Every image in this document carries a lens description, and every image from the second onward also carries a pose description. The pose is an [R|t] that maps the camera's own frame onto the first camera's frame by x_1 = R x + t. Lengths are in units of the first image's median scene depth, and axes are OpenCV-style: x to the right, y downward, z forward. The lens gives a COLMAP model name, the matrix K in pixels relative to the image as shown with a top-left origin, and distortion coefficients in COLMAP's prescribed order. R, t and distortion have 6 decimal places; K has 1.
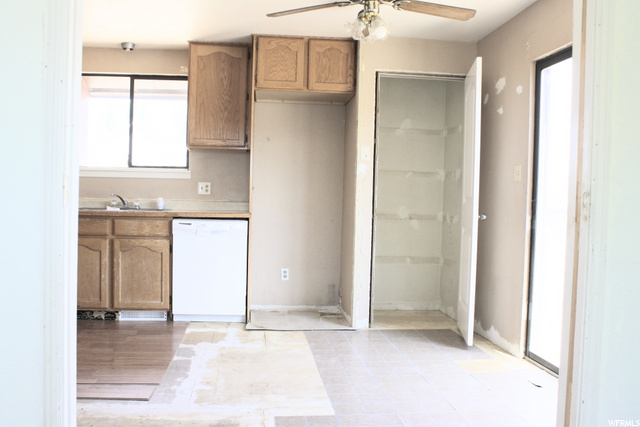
lens RADIAL K [[591.9, 0, 319.0], [0, 591.9, 212.5], [0, 0, 1]] dist [-0.090630, 0.000000]
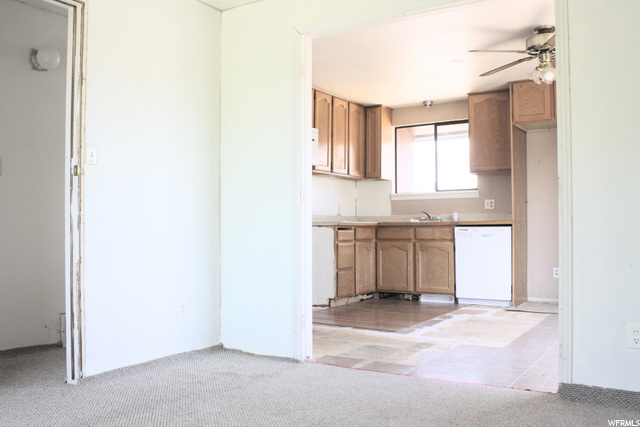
lens RADIAL K [[591.9, 0, 326.2], [0, 591.9, 218.1], [0, 0, 1]] dist [-0.090630, 0.000000]
pose [[0.789042, -0.039391, -0.613075, 0.341586], [0.010948, 0.998685, -0.050076, 0.054640], [0.614241, 0.032800, 0.788436, -0.246283]]
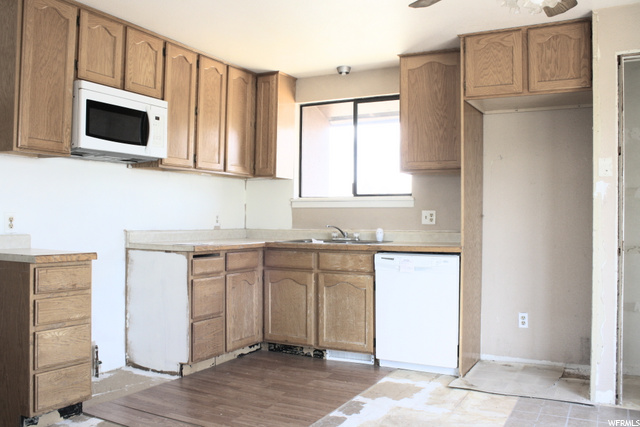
lens RADIAL K [[591.9, 0, 317.0], [0, 591.9, 216.0], [0, 0, 1]] dist [-0.090630, 0.000000]
pose [[0.830736, -0.020440, -0.556291, 0.177655], [0.002010, 0.999429, -0.033720, -0.014927], [0.556663, 0.026895, 0.830303, 0.191599]]
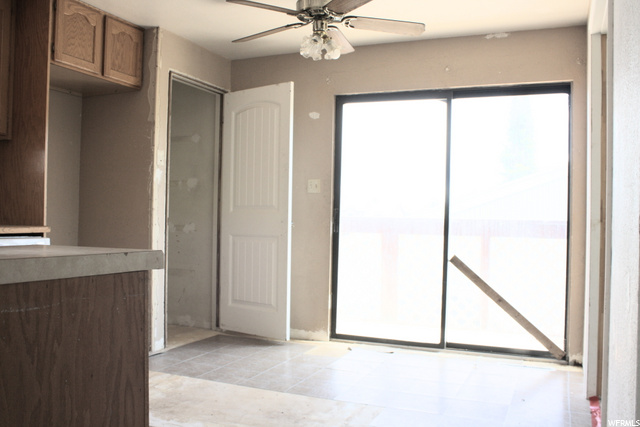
lens RADIAL K [[591.9, 0, 316.9], [0, 591.9, 218.6], [0, 0, 1]] dist [-0.090630, 0.000000]
pose [[0.503391, -0.009852, 0.864003, -0.575736], [0.016227, 0.999866, 0.001948, -0.003757], [-0.863906, 0.013039, 0.503483, 0.329832]]
